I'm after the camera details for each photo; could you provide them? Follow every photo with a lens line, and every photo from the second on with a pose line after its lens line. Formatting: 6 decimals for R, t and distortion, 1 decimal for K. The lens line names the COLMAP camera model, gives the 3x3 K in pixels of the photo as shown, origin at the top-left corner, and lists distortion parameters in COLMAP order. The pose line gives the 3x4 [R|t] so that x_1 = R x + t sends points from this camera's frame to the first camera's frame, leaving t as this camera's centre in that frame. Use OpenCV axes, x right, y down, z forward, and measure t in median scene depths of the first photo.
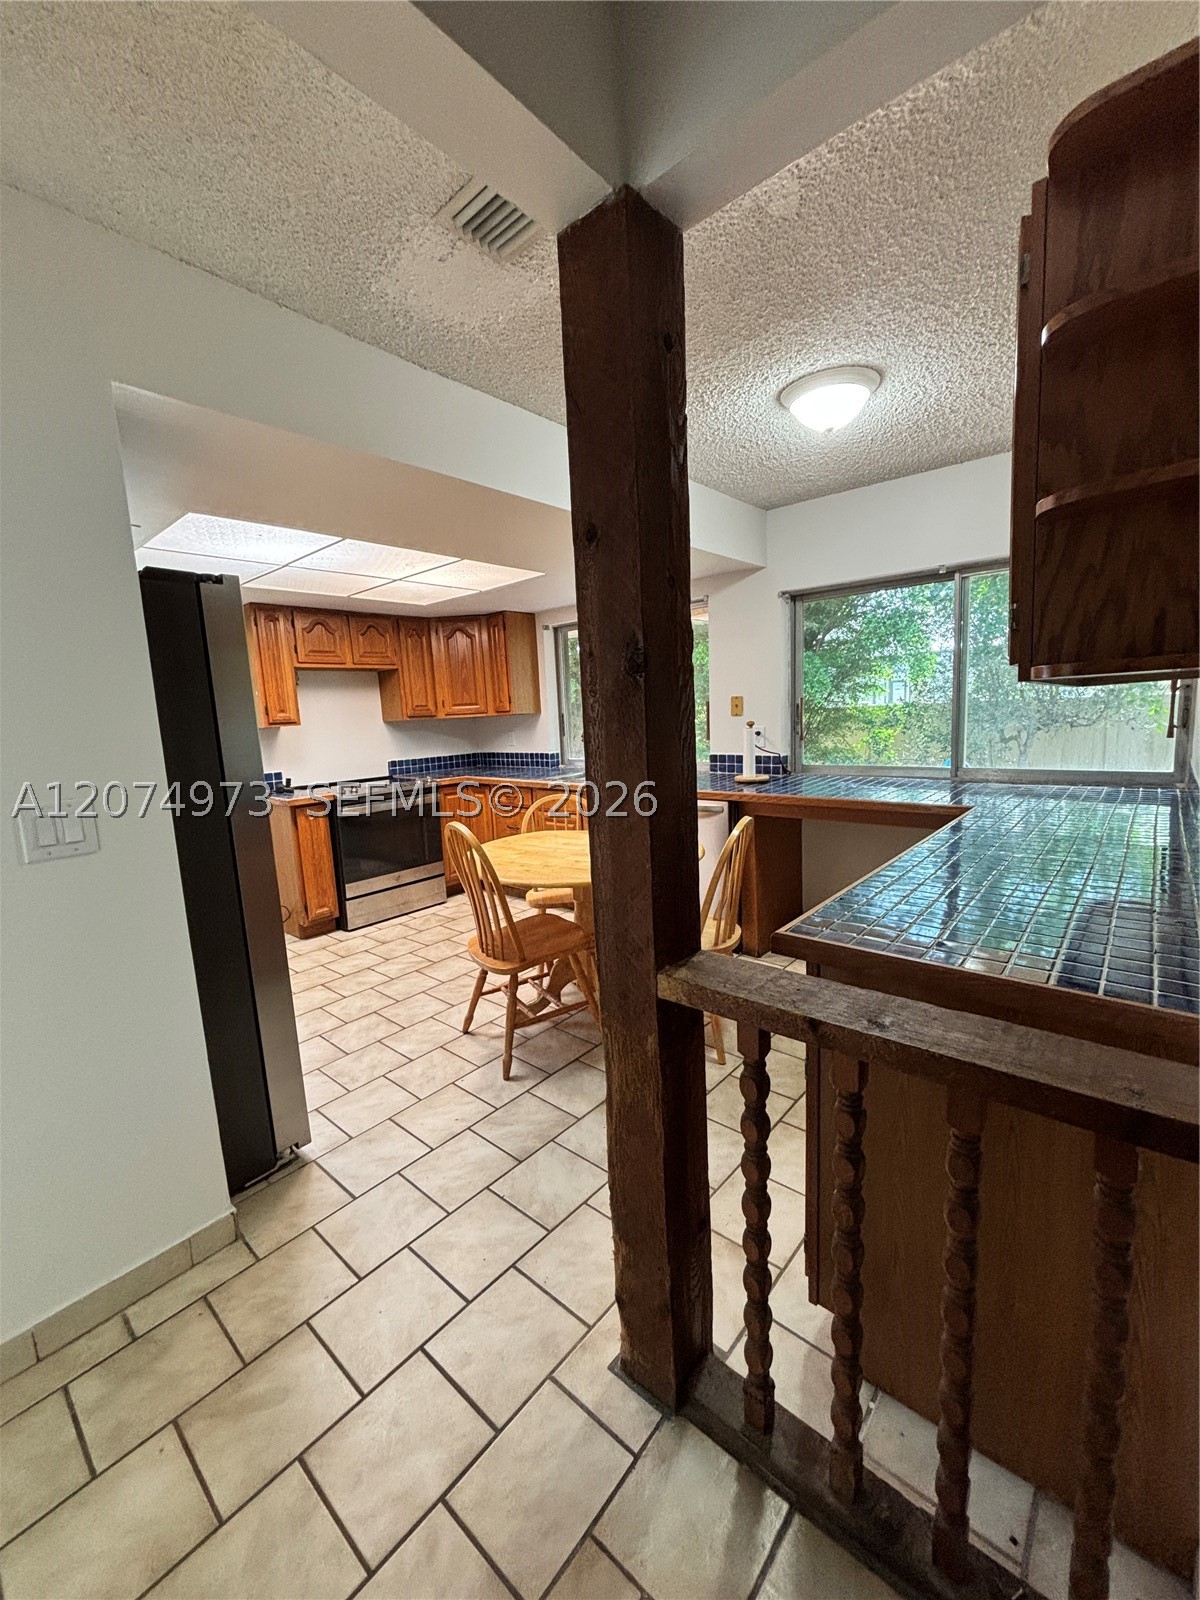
lens RADIAL K [[639.0, 0, 601.3], [0, 639.0, 798.8], [0, 0, 1]] dist [0.001028, -0.001522]
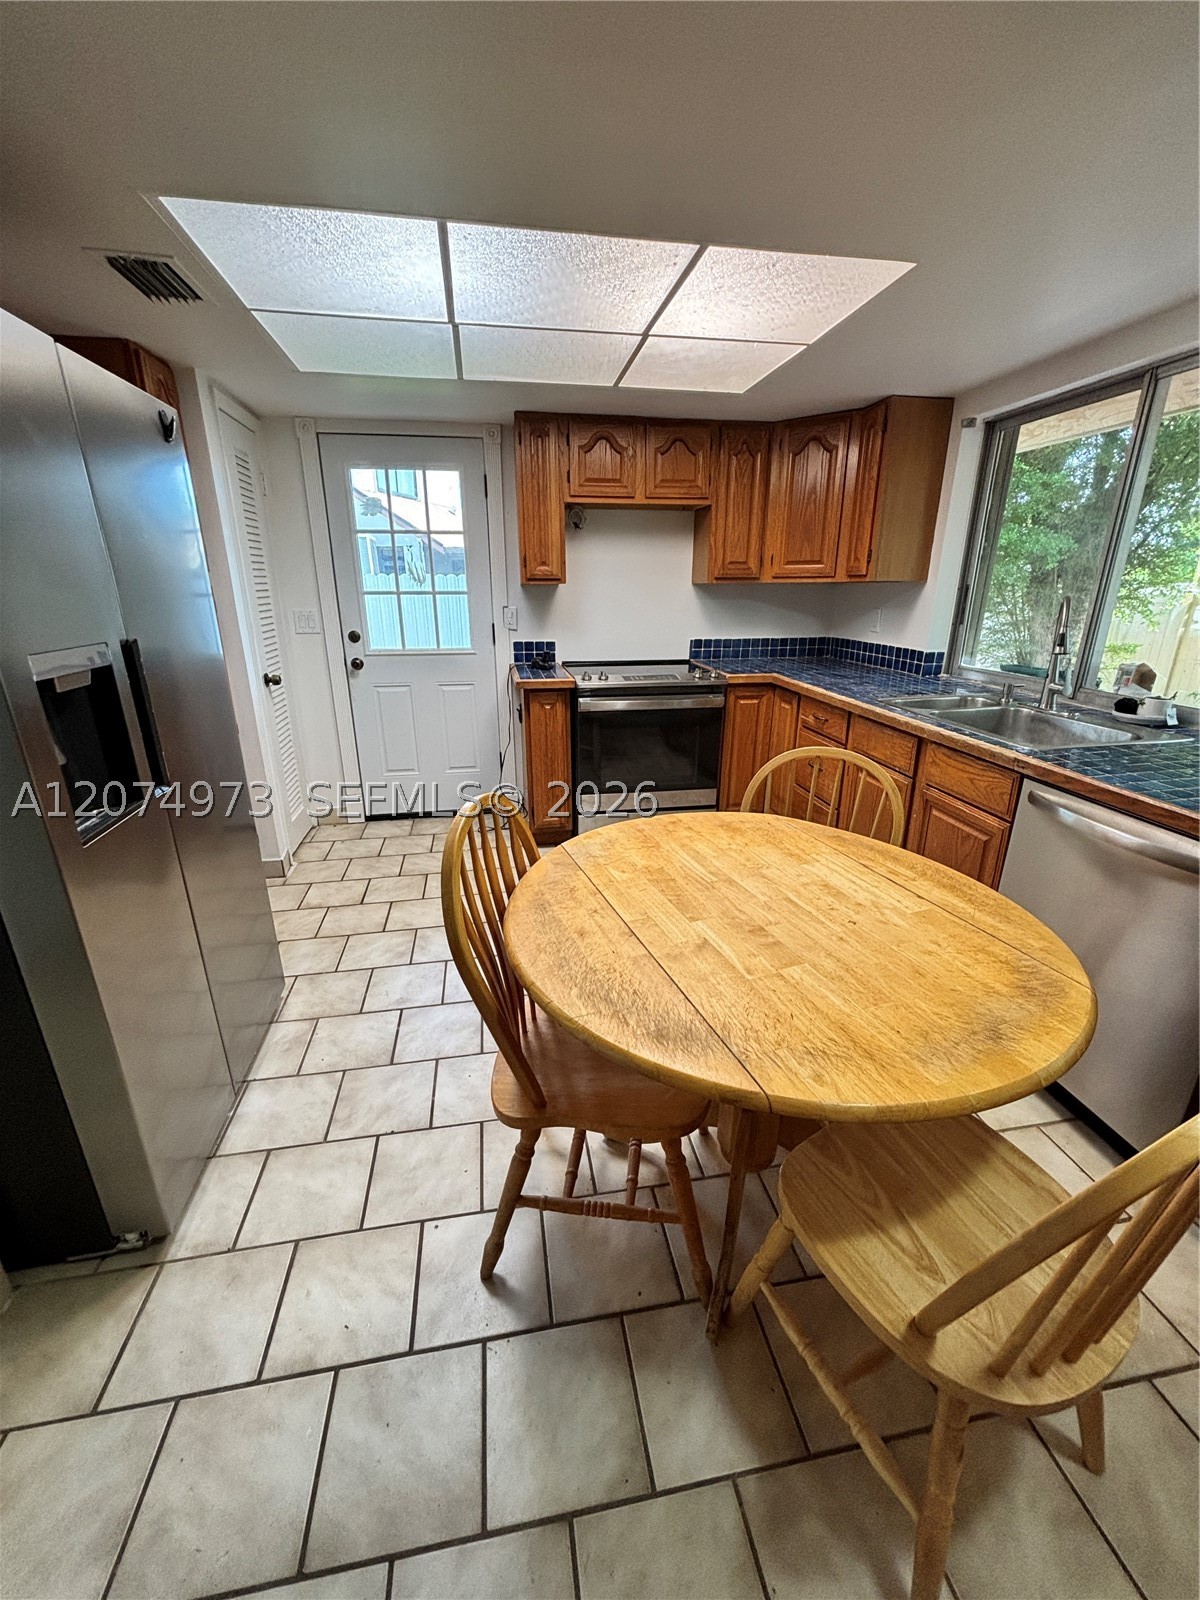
lens RADIAL K [[639.0, 0, 605.1], [0, 639.0, 796.0], [0, 0, 1]] dist [0.001028, -0.001522]
pose [[0.775675, 0.243475, -0.582279, 0.073403], [-0.122552, 0.963138, 0.239472, -0.049769], [0.619120, -0.114393, 0.776920, 0.341419]]
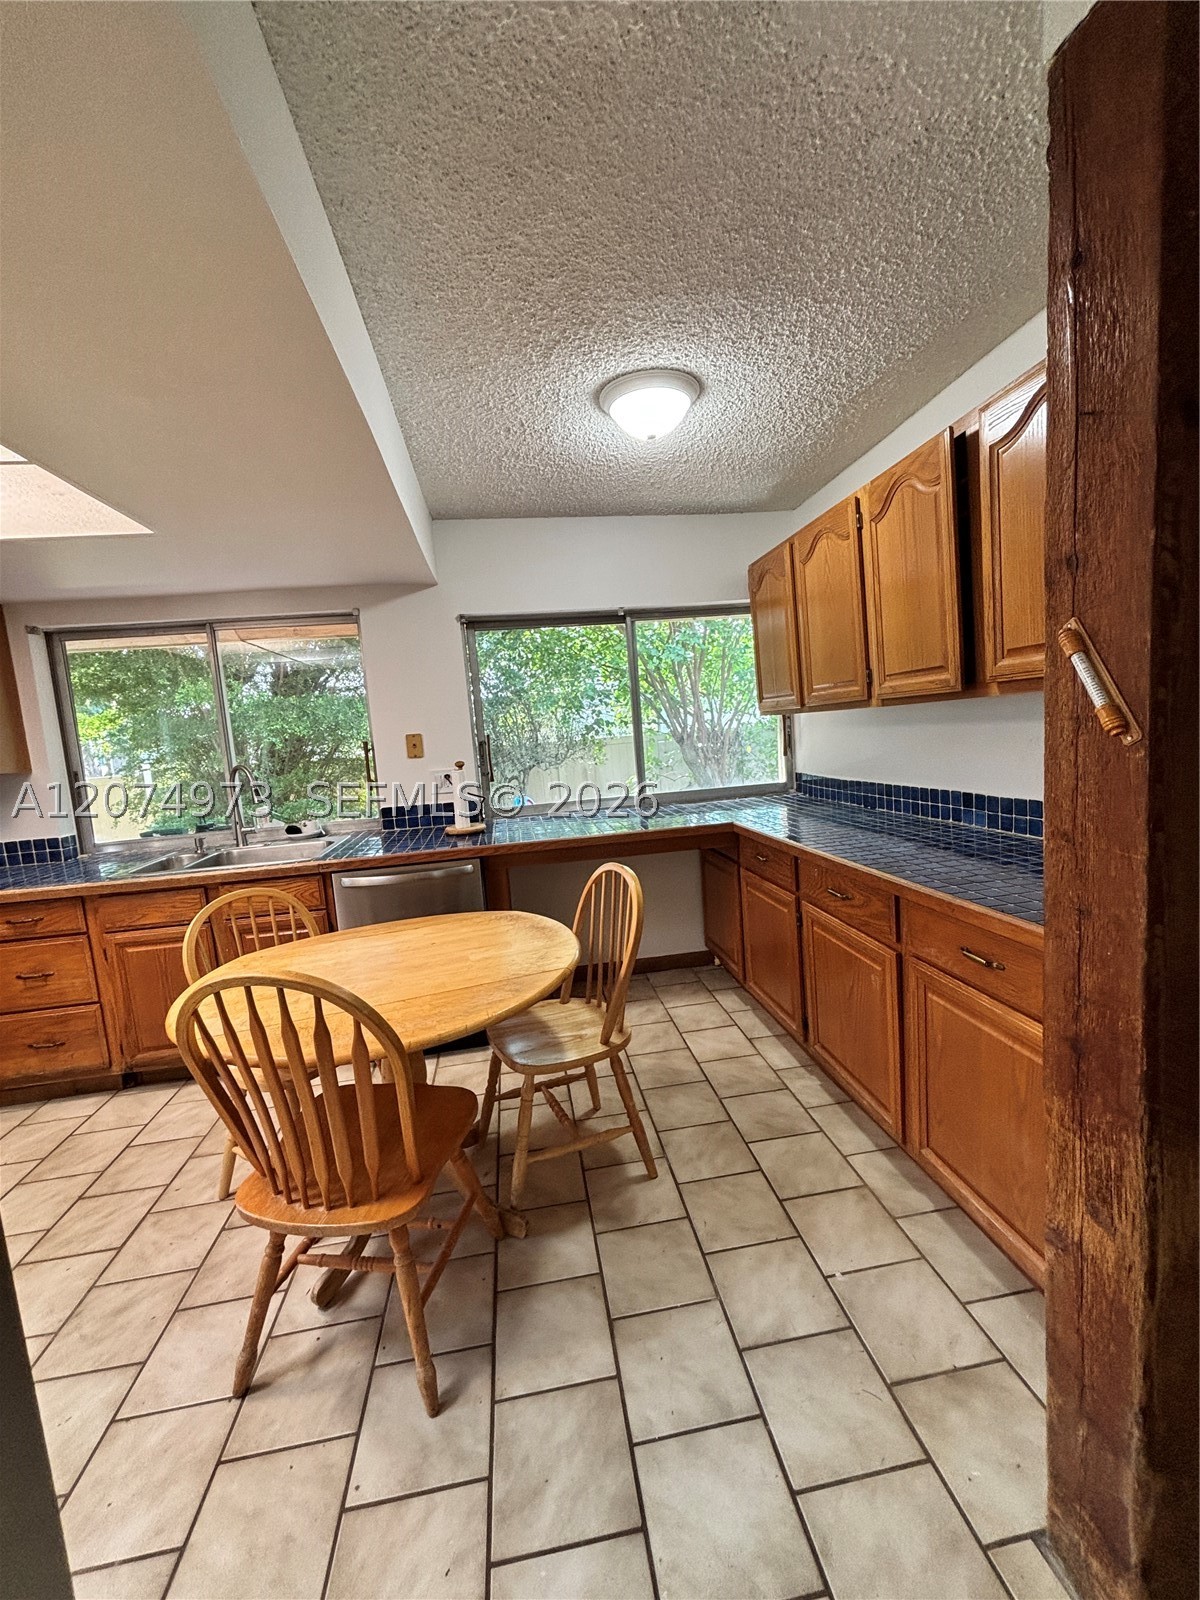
lens RADIAL K [[639.0, 0, 599.7], [0, 639.0, 800.2], [0, 0, 1]] dist [0.001028, -0.001522]
pose [[0.651342, -0.082464, 0.754290, -0.209987], [0.148168, 0.988763, -0.019848, -0.019956], [-0.744178, 0.124689, 0.656241, 0.238593]]
